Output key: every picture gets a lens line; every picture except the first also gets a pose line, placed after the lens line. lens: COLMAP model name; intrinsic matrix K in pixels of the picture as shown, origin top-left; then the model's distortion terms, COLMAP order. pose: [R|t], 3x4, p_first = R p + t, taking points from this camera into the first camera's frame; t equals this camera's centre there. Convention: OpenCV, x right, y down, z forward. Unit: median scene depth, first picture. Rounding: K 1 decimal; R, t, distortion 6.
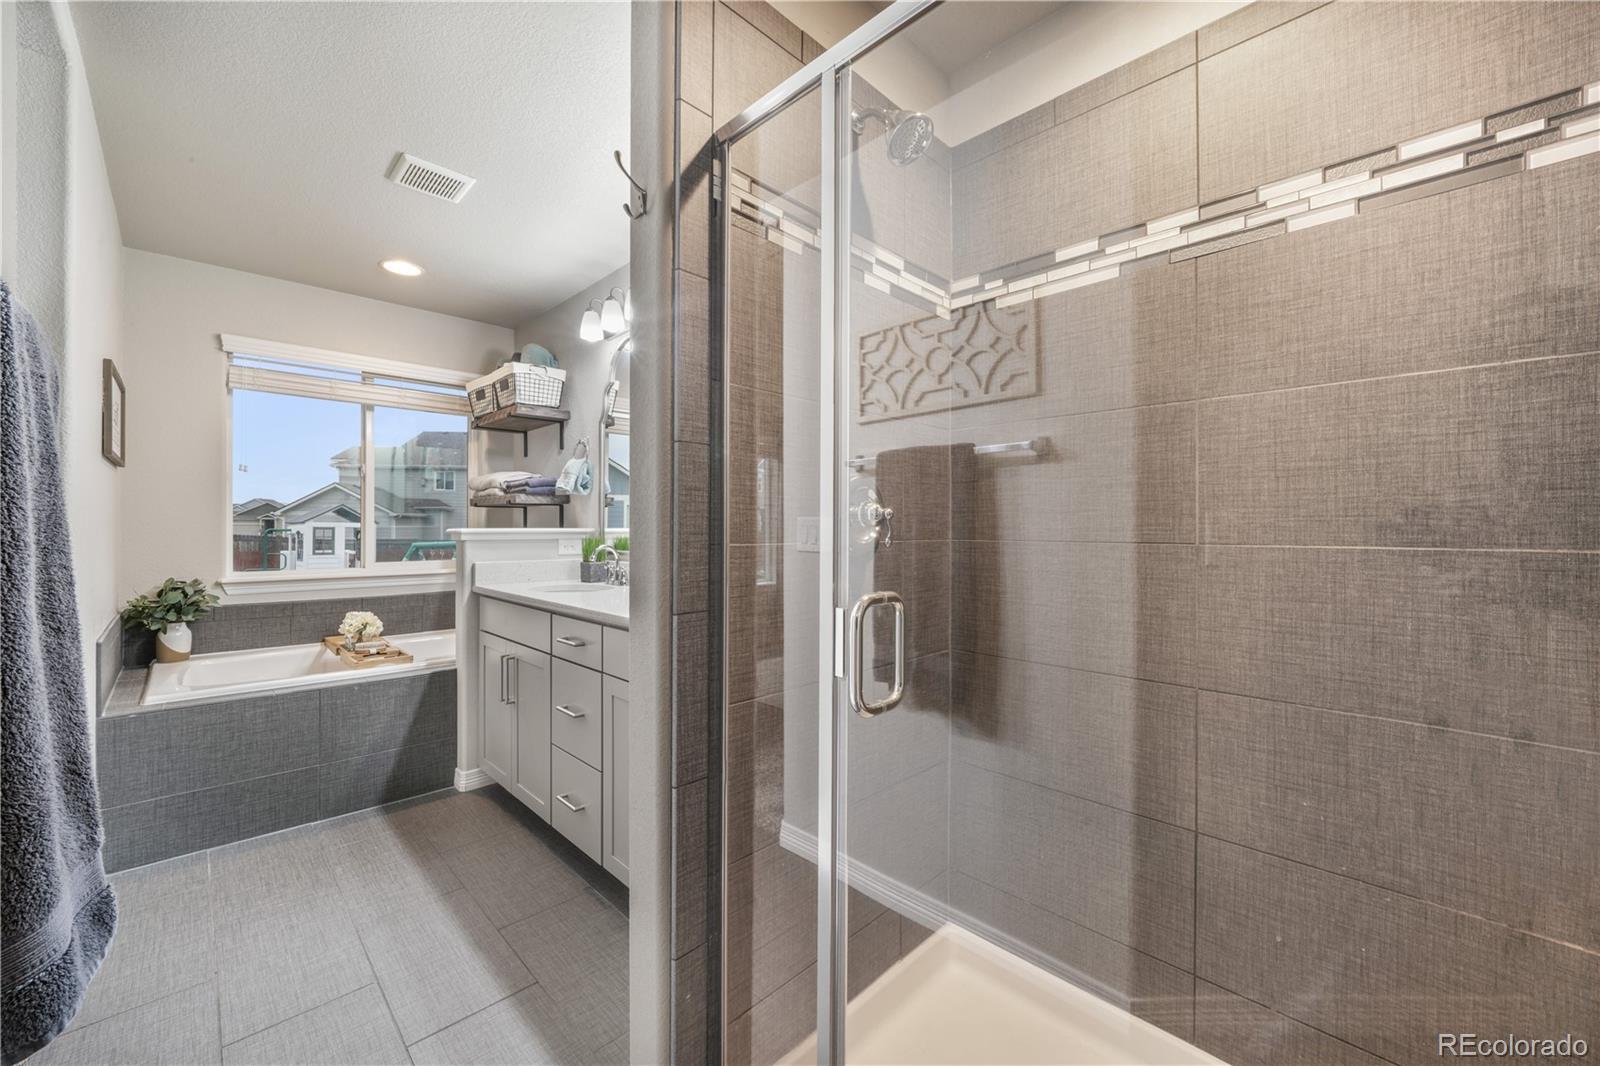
lens RADIAL K [[621.9, 0, 795.5], [0, 621.9, 533.7], [0, 0, 1]] dist [-0.008940, -0.000190]
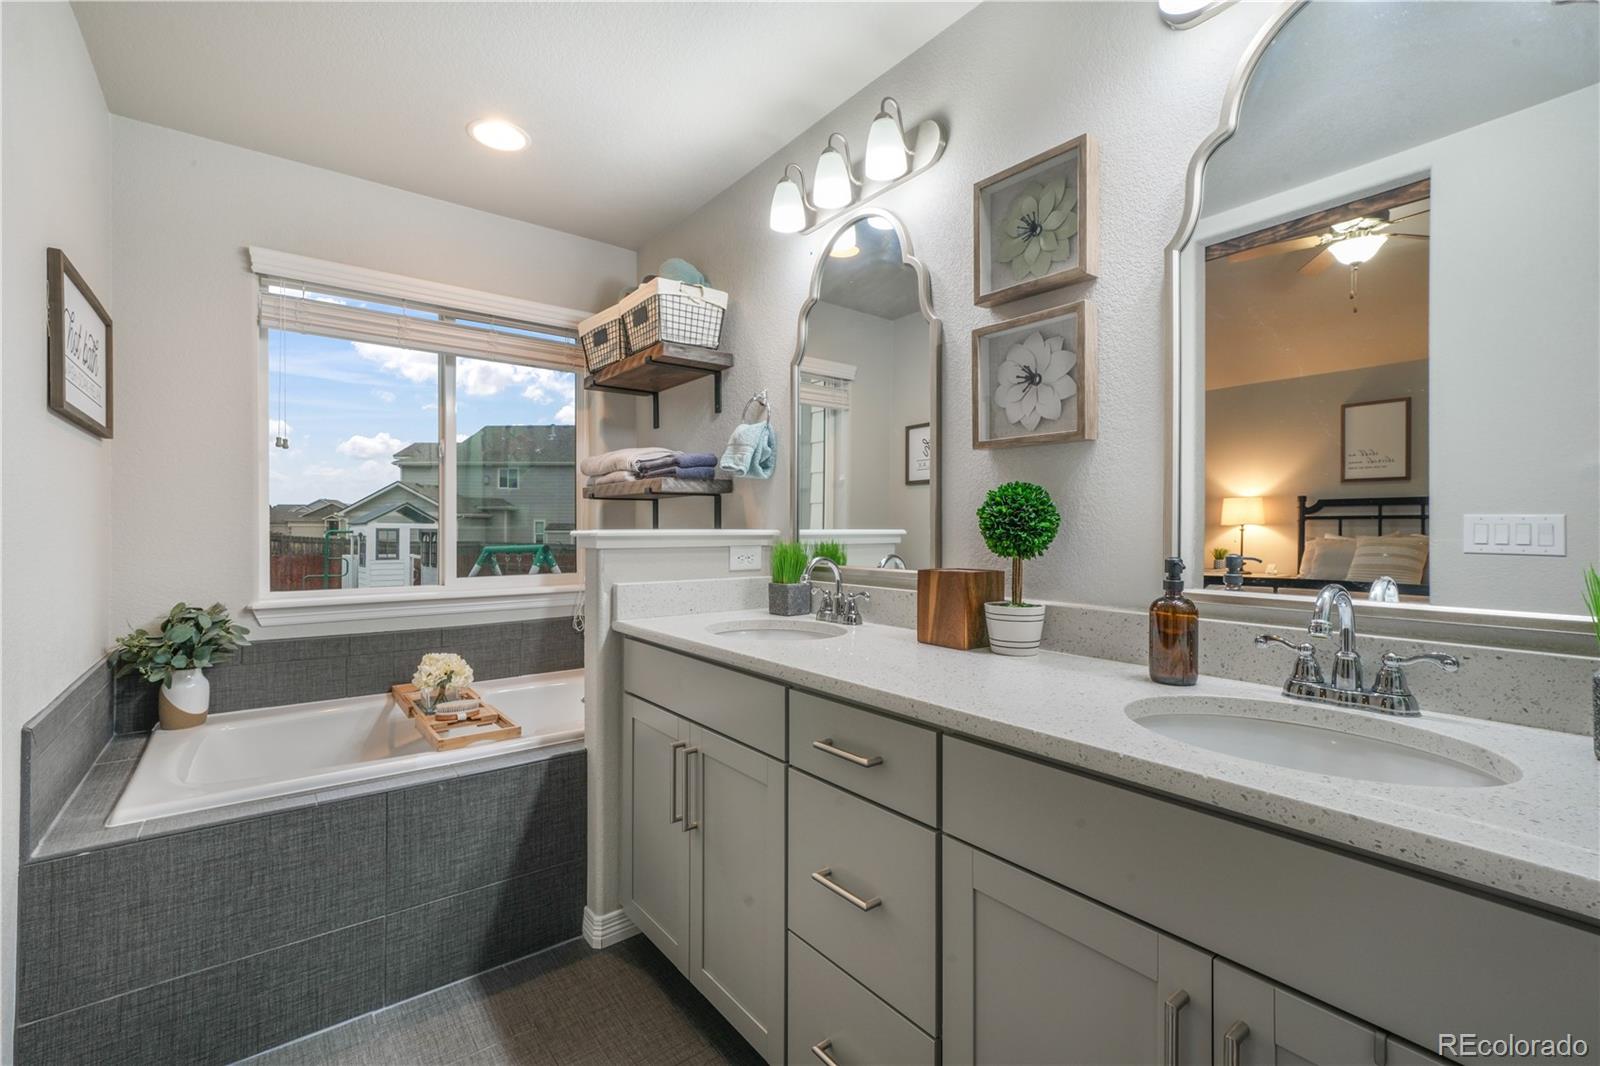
lens RADIAL K [[696.7, 0, 795.0], [0, 696.7, 536.7], [0, 0, 1]] dist [0.007040, 0.000307]
pose [[0.992537, -0.000187, -0.121947, -0.230939], [0.000469, 0.999997, 0.002290, -0.002671], [0.121946, -0.002331, 0.992534, 0.295059]]
